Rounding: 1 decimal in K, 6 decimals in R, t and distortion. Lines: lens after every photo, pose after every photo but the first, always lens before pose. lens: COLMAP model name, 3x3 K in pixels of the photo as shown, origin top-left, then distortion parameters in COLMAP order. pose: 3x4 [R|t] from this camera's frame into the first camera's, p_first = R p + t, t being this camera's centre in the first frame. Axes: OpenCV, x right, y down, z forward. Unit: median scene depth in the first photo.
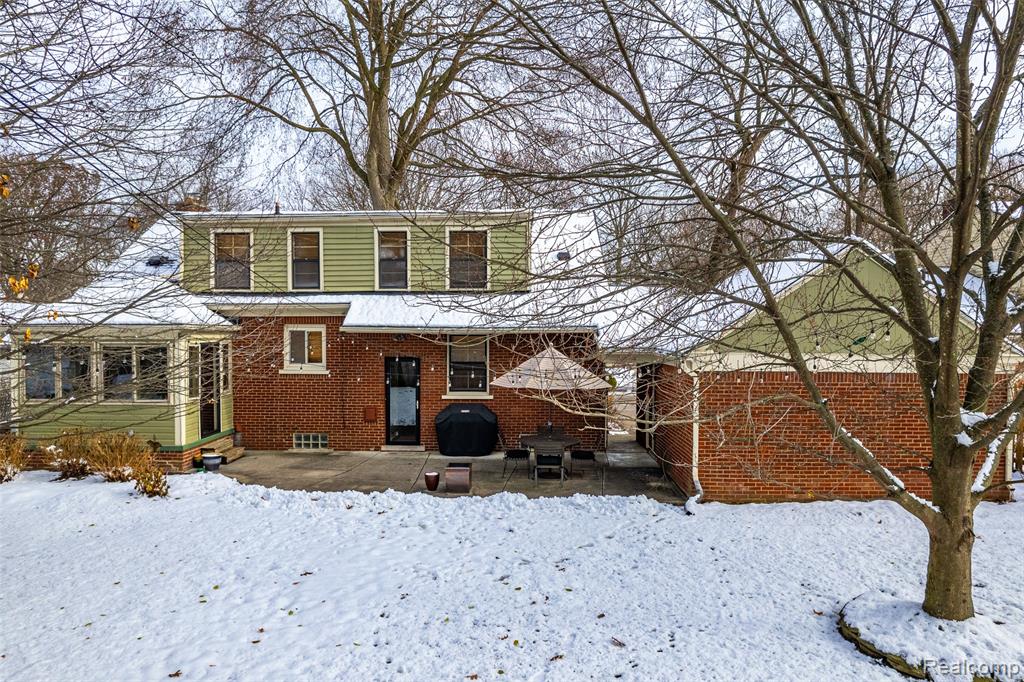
lens RADIAL K [[670.0, 0, 518.2], [0, 670.0, 340.9], [0, 0, 1]] dist [-0.079468, 0.063579]
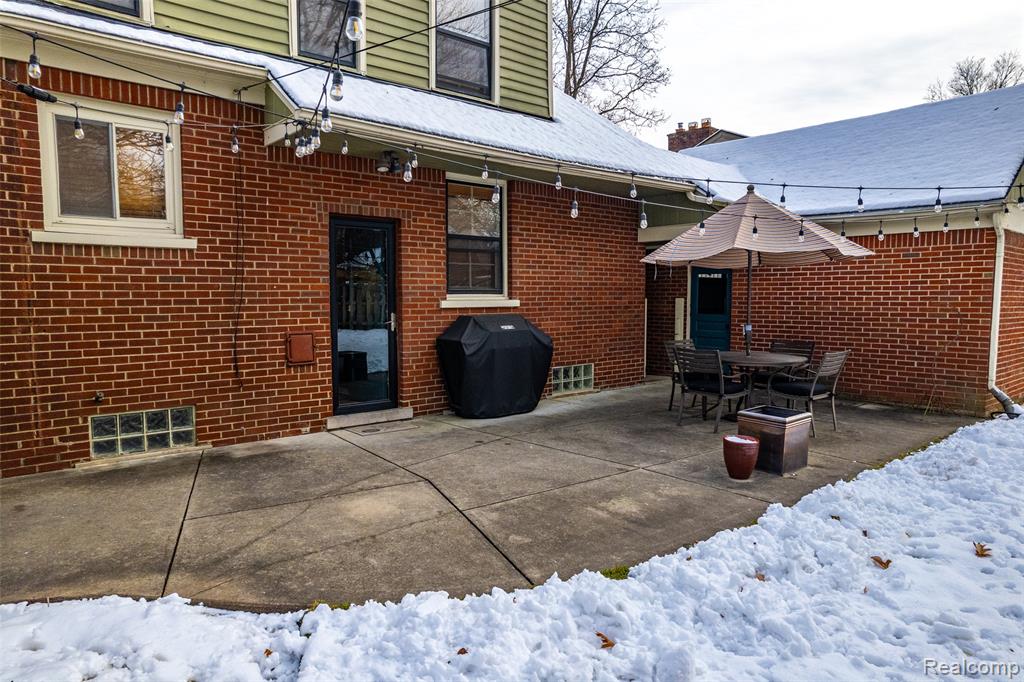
lens RADIAL K [[650.1, 0, 512.0], [0, 650.1, 341.0], [0, 0, 1]] dist [-0.072718, 0.058299]
pose [[0.747426, -0.049567, 0.662494, -0.391025], [0.016884, 0.998308, 0.055644, 0.085013], [-0.664131, -0.030404, 0.746998, 0.603436]]
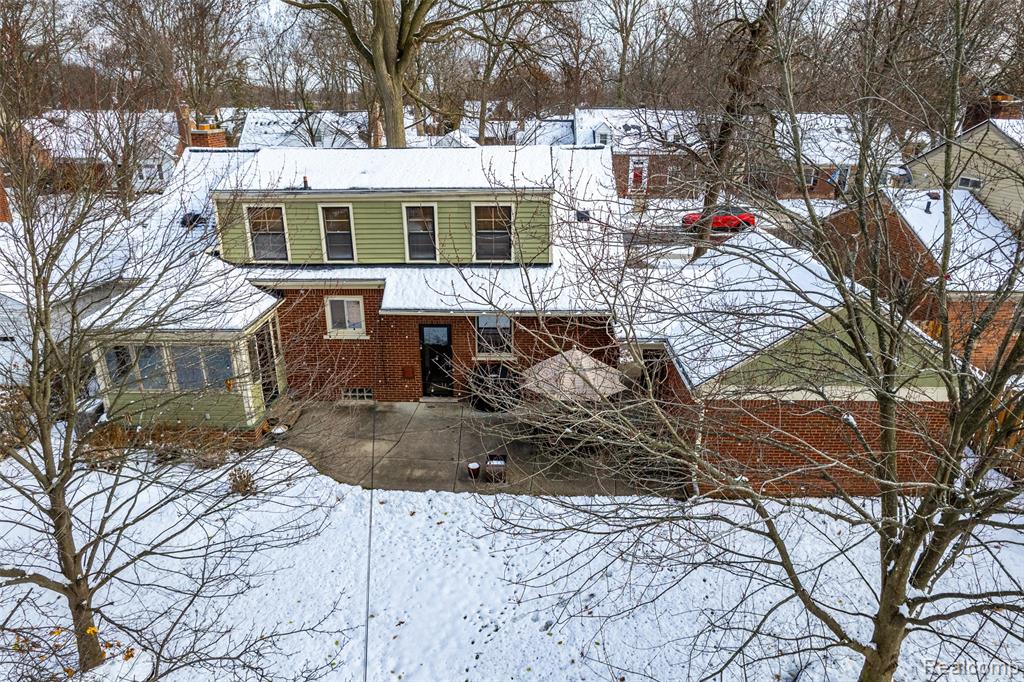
lens RADIAL K [[650.1, 0, 512.0], [0, 650.1, 341.0], [0, 0, 1]] dist [-0.072718, 0.058299]
pose [[0.999999, -0.001047, -0.000950, -0.045088], [0.001301, 0.944227, 0.329293, -0.300099], [0.000553, -0.329293, 0.944227, -0.018187]]
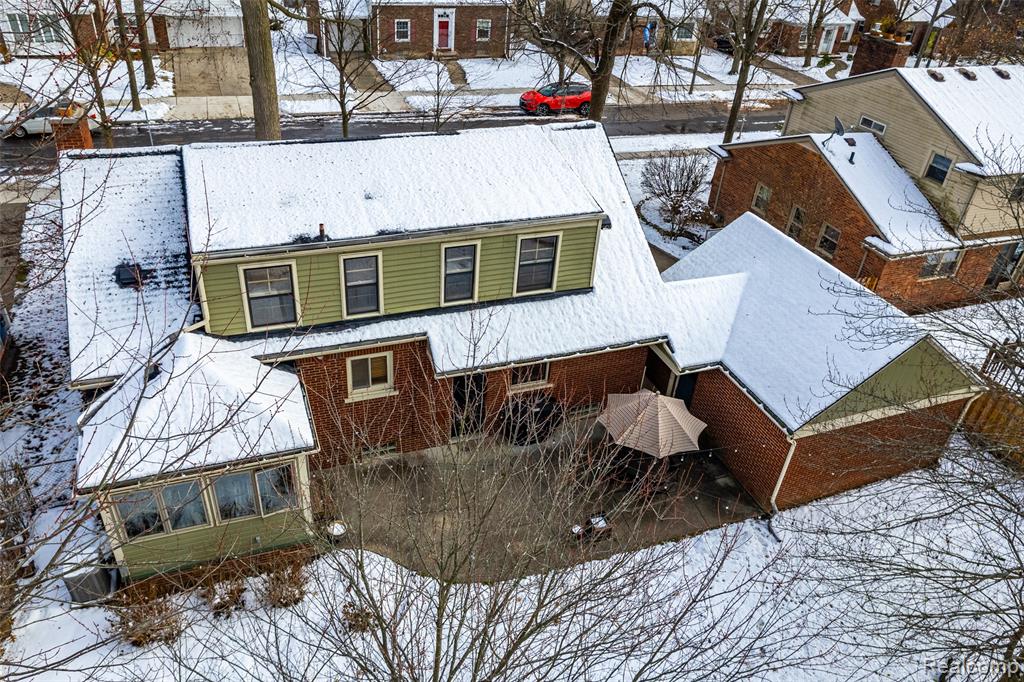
lens RADIAL K [[728.6, 0, 510.6], [0, 728.6, 322.4], [0, 0, 1]] dist [-0.029344, -0.000161]
pose [[0.924682, -0.141999, 0.353270, -0.486080], [-0.063628, 0.857169, 0.511090, -0.577655], [-0.375386, -0.495074, 0.783573, 0.173039]]
